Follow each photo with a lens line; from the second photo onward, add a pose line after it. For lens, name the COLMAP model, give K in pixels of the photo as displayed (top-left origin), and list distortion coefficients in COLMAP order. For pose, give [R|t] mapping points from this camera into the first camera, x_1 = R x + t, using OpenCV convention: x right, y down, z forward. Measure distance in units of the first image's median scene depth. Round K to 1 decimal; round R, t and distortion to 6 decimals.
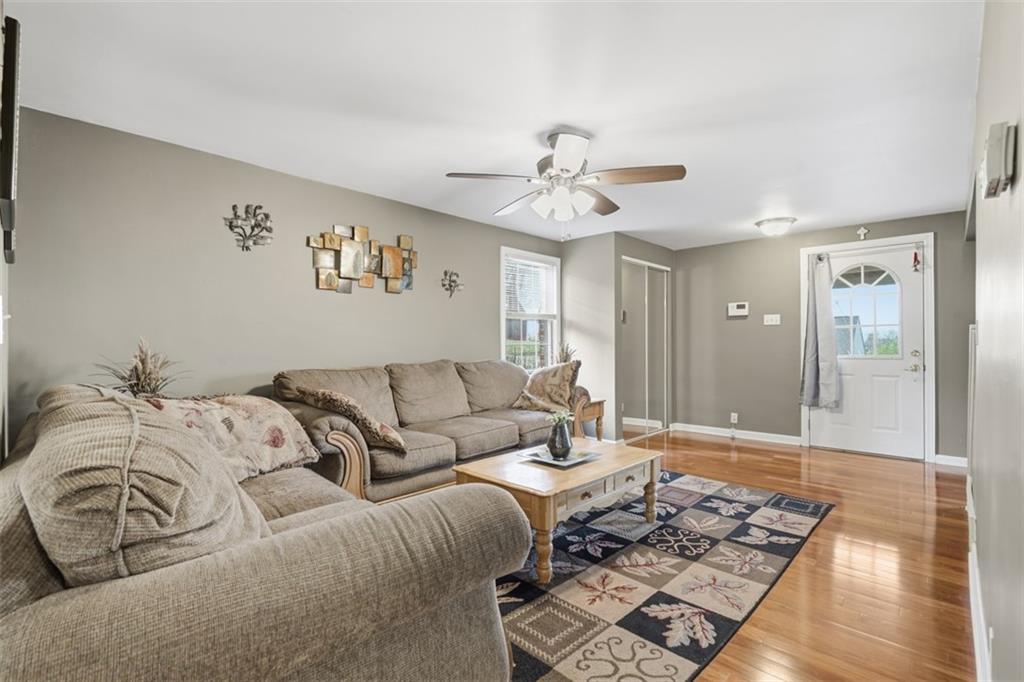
lens RADIAL K [[466.8, 0, 511.1], [0, 466.8, 340.3], [0, 0, 1]] dist [-0.000228, 0.001743]
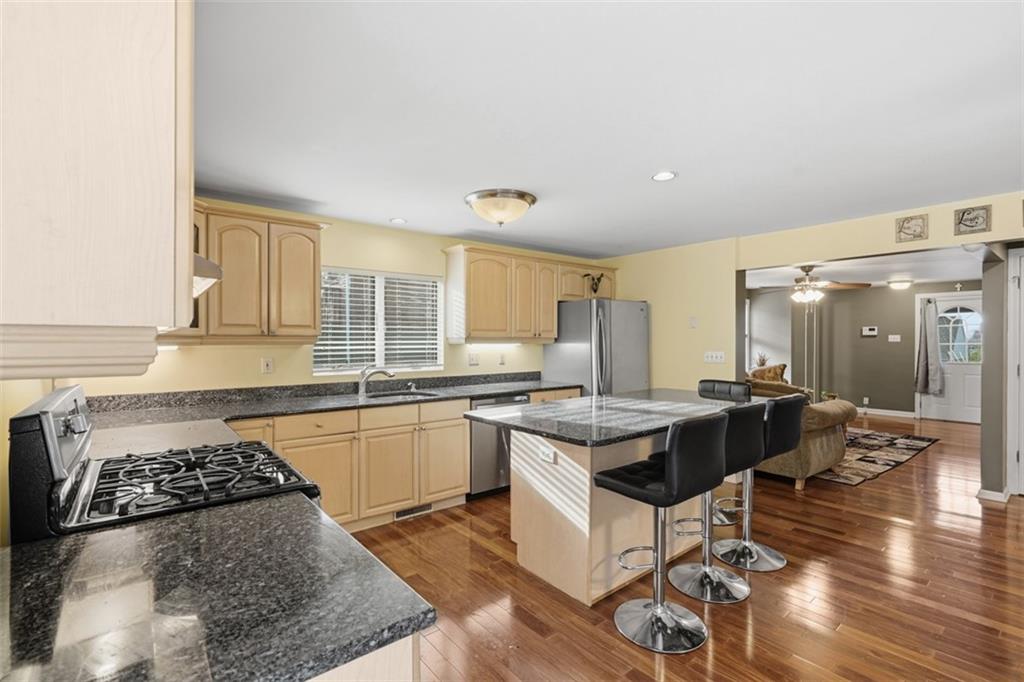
lens RADIAL K [[466.8, 0, 509.4], [0, 466.8, 340.1], [0, 0, 1]] dist [-0.000228, 0.001743]
pose [[0.992344, 0.004539, -0.123418, -0.590857], [-0.004115, 0.999985, 0.003689, -0.042876], [0.123433, -0.003153, 0.992348, -0.798546]]
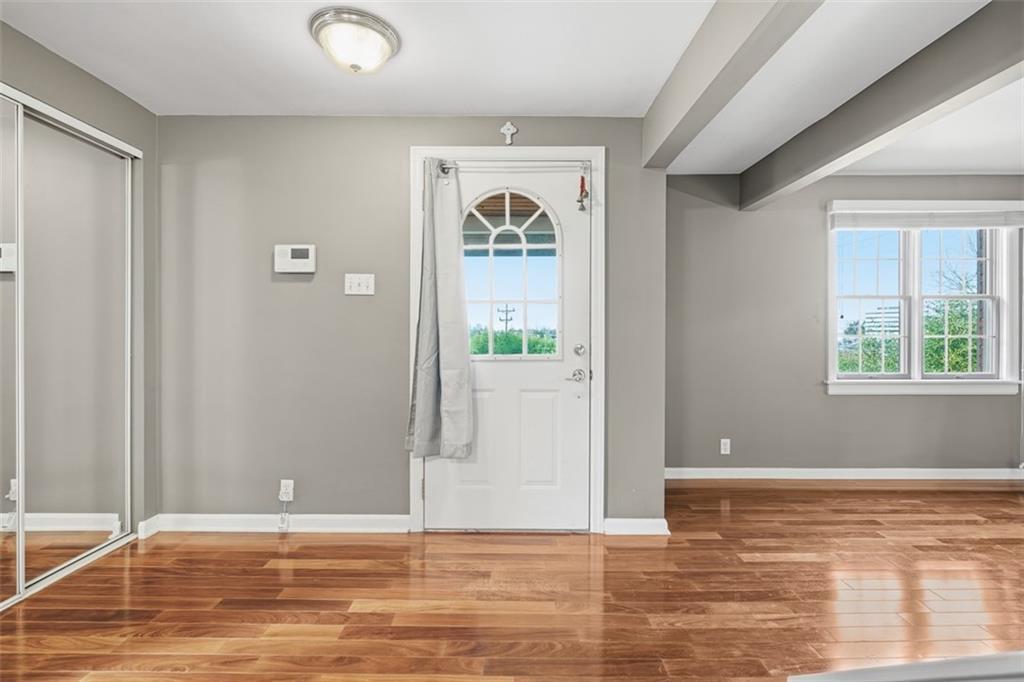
lens RADIAL K [[466.8, 0, 513.9], [0, 466.8, 342.0], [0, 0, 1]] dist [-0.000228, 0.001743]
pose [[0.725552, -0.005257, 0.688148, 0.371664], [-0.009569, 0.999797, 0.017728, 0.007319], [-0.688101, -0.019448, 0.725354, 0.583303]]
